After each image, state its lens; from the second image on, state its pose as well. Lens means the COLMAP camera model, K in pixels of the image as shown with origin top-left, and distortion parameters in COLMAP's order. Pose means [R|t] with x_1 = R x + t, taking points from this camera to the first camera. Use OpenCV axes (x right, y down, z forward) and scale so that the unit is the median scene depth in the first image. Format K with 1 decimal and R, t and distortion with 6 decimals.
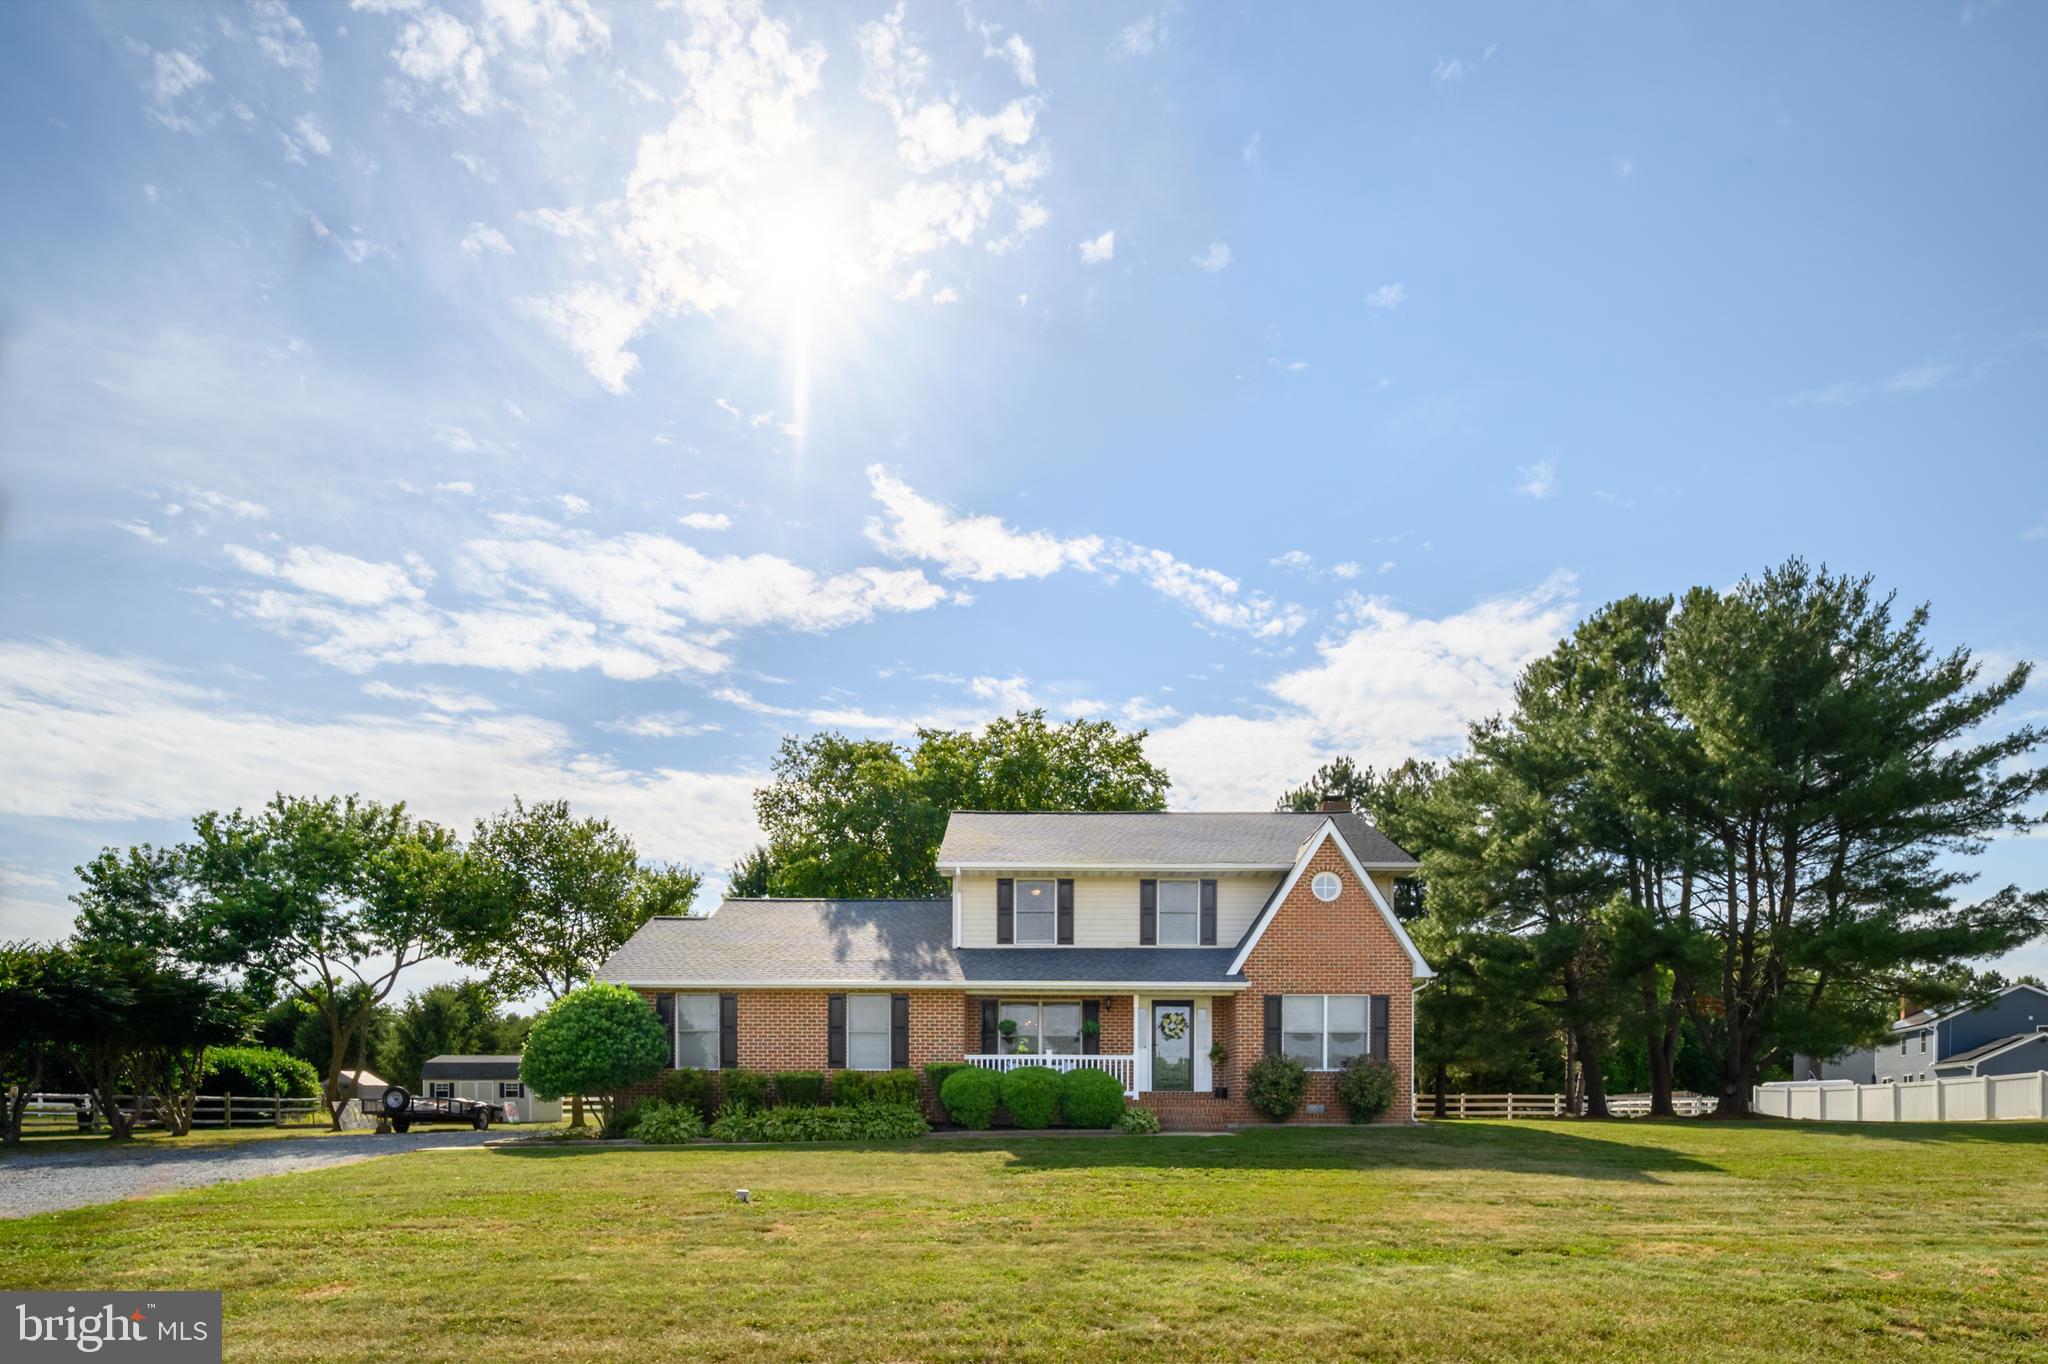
lens RADIAL K [[1147.9, 0, 1024.0], [0, 1147.9, 682.0], [0, 0, 1]] dist [0.082926, -0.000694]
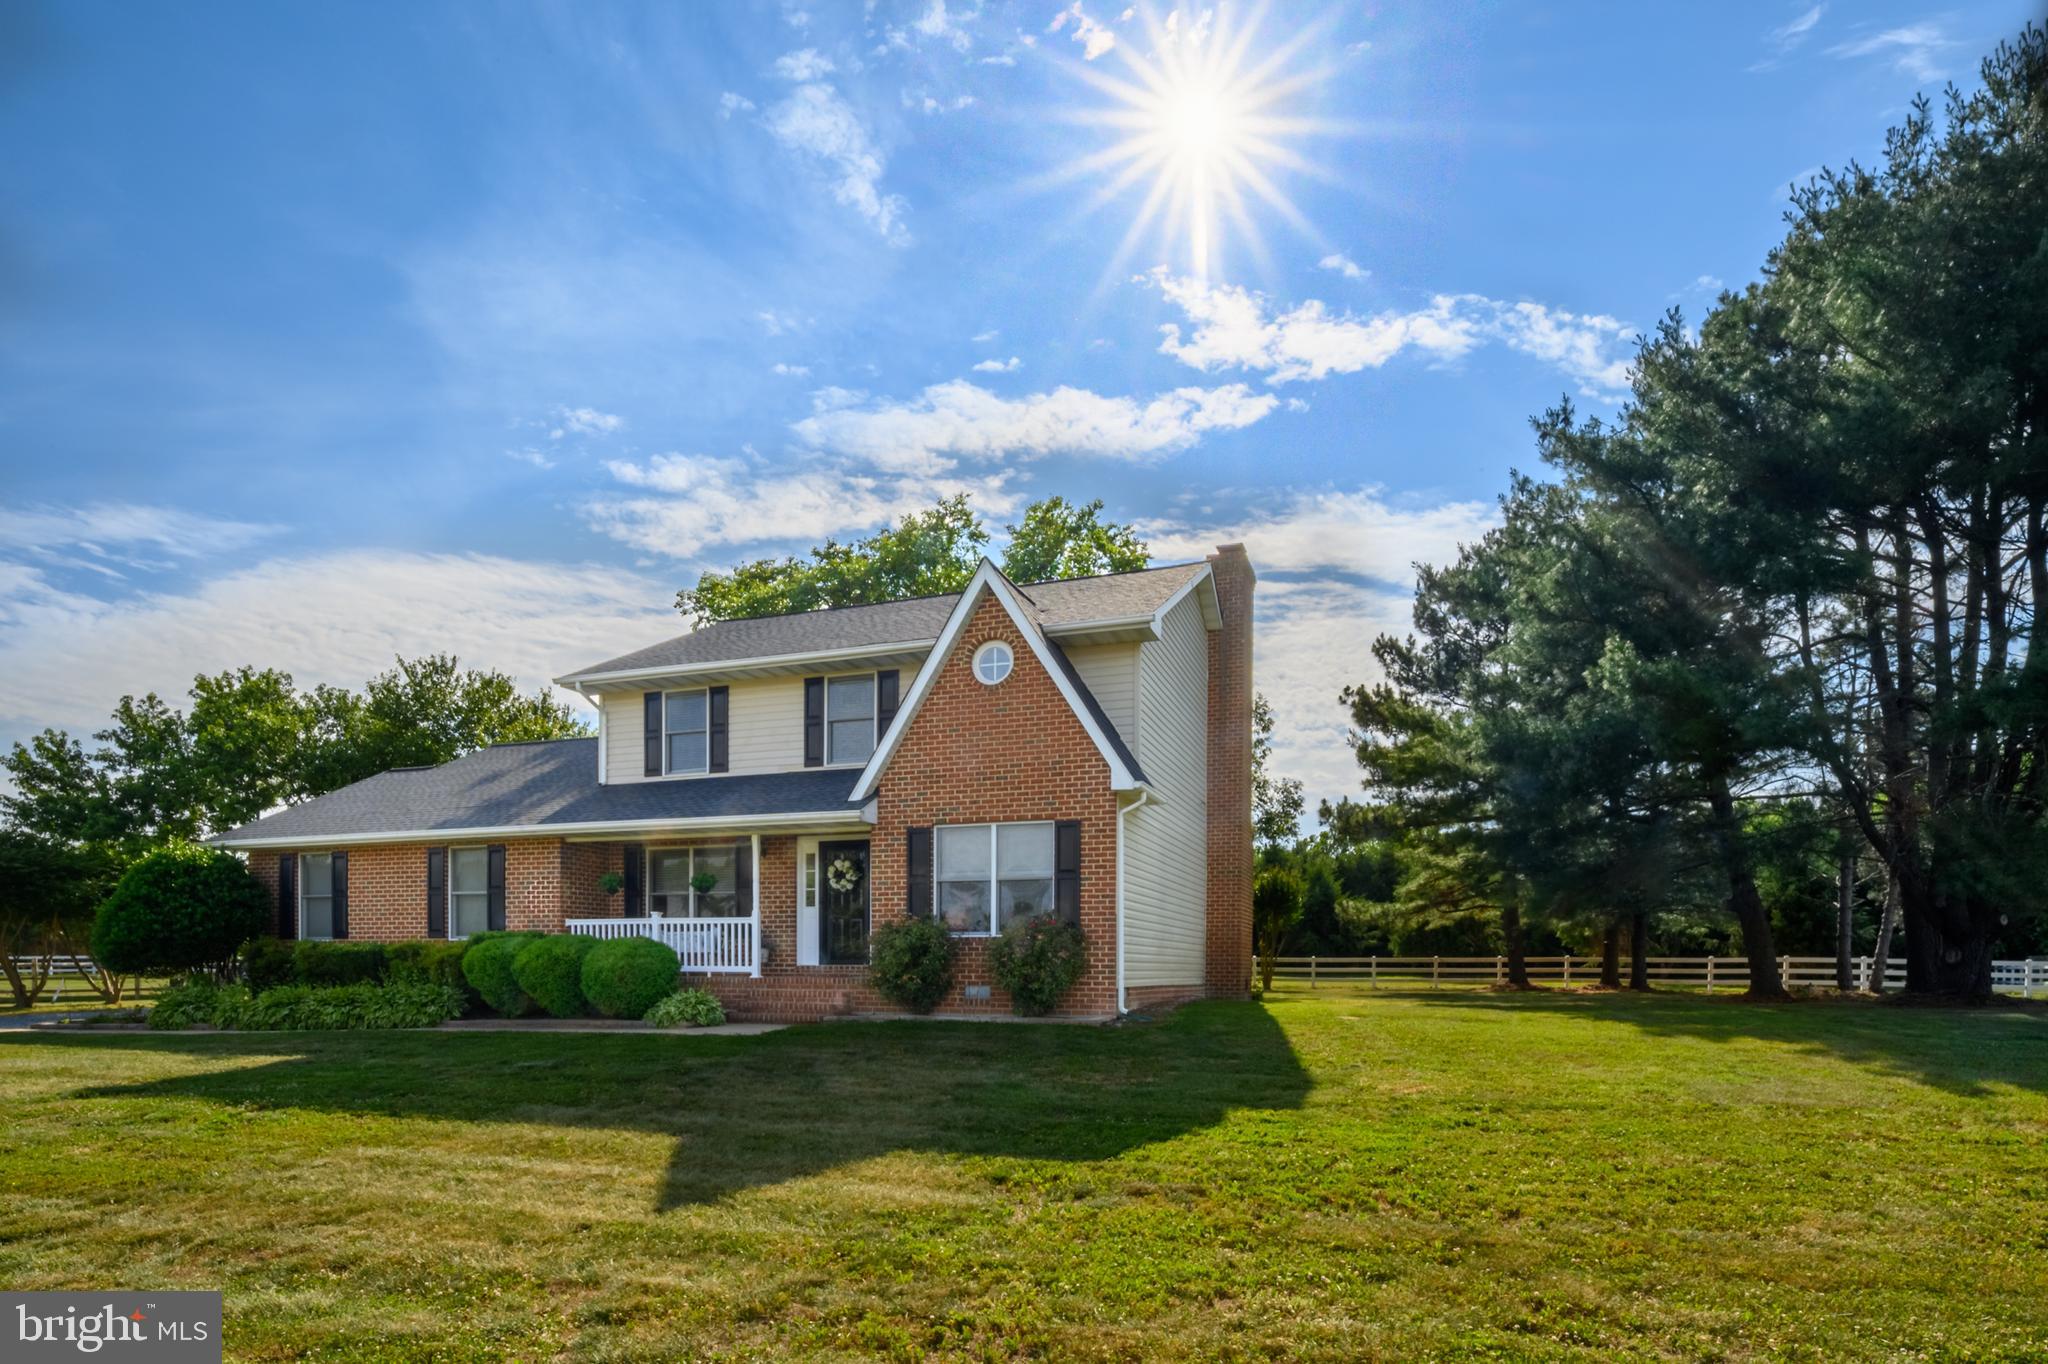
lens RADIAL K [[1147.9, 0, 1024.0], [0, 1147.9, 682.0], [0, 0, 1]] dist [0.082926, -0.000694]
pose [[0.931322, -0.079155, -0.355492, 0.483692], [0.127118, 0.985359, 0.113620, 0.110078], [0.341293, -0.151006, 0.927748, 0.384804]]
